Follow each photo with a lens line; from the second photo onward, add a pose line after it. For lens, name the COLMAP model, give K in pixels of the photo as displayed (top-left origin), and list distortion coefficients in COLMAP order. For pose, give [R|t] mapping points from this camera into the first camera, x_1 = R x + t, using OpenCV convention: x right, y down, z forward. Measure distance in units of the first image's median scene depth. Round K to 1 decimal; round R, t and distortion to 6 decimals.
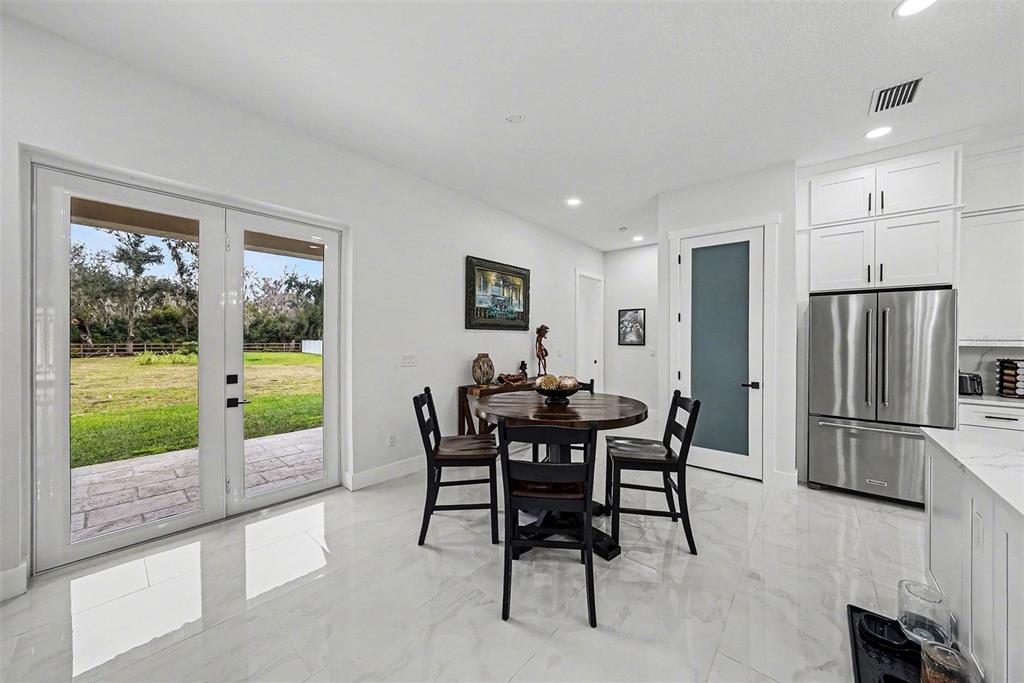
lens RADIAL K [[357.9, 0, 514.0], [0, 357.9, 340.9], [0, 0, 1]] dist [-0.016619, 0.002825]
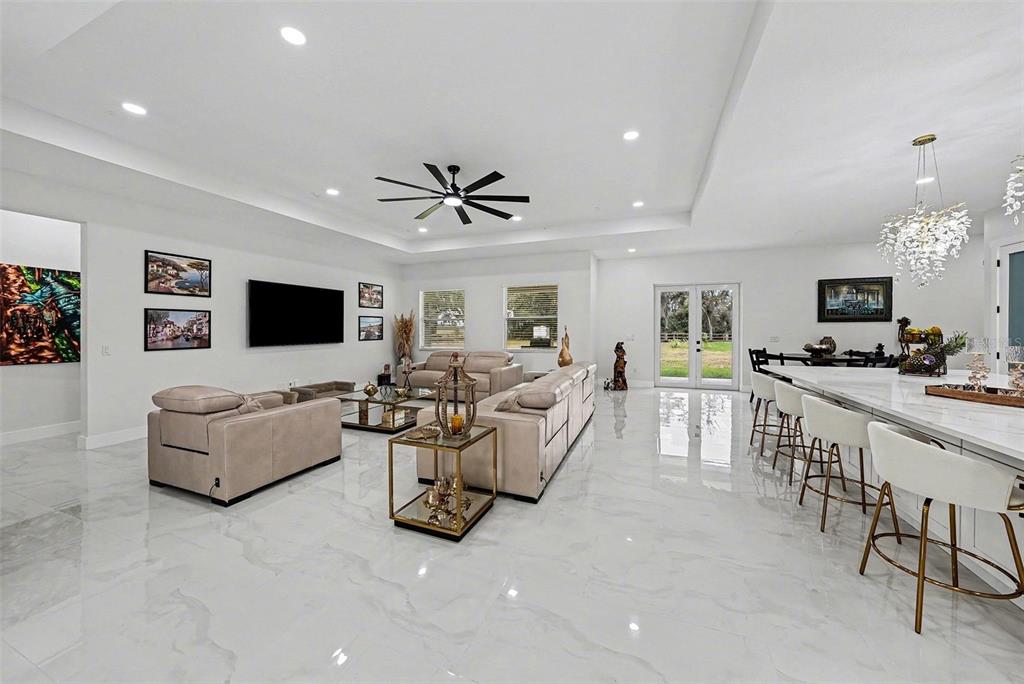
lens RADIAL K [[357.9, 0, 512.0], [0, 357.9, 331.7], [0, 0, 1]] dist [-0.016619, 0.002825]
pose [[0.331401, 0.000265, -0.943490, 1.185091], [-0.002379, 0.999997, -0.000555, 0.019740], [0.943487, 0.002428, 0.331400, -1.151835]]
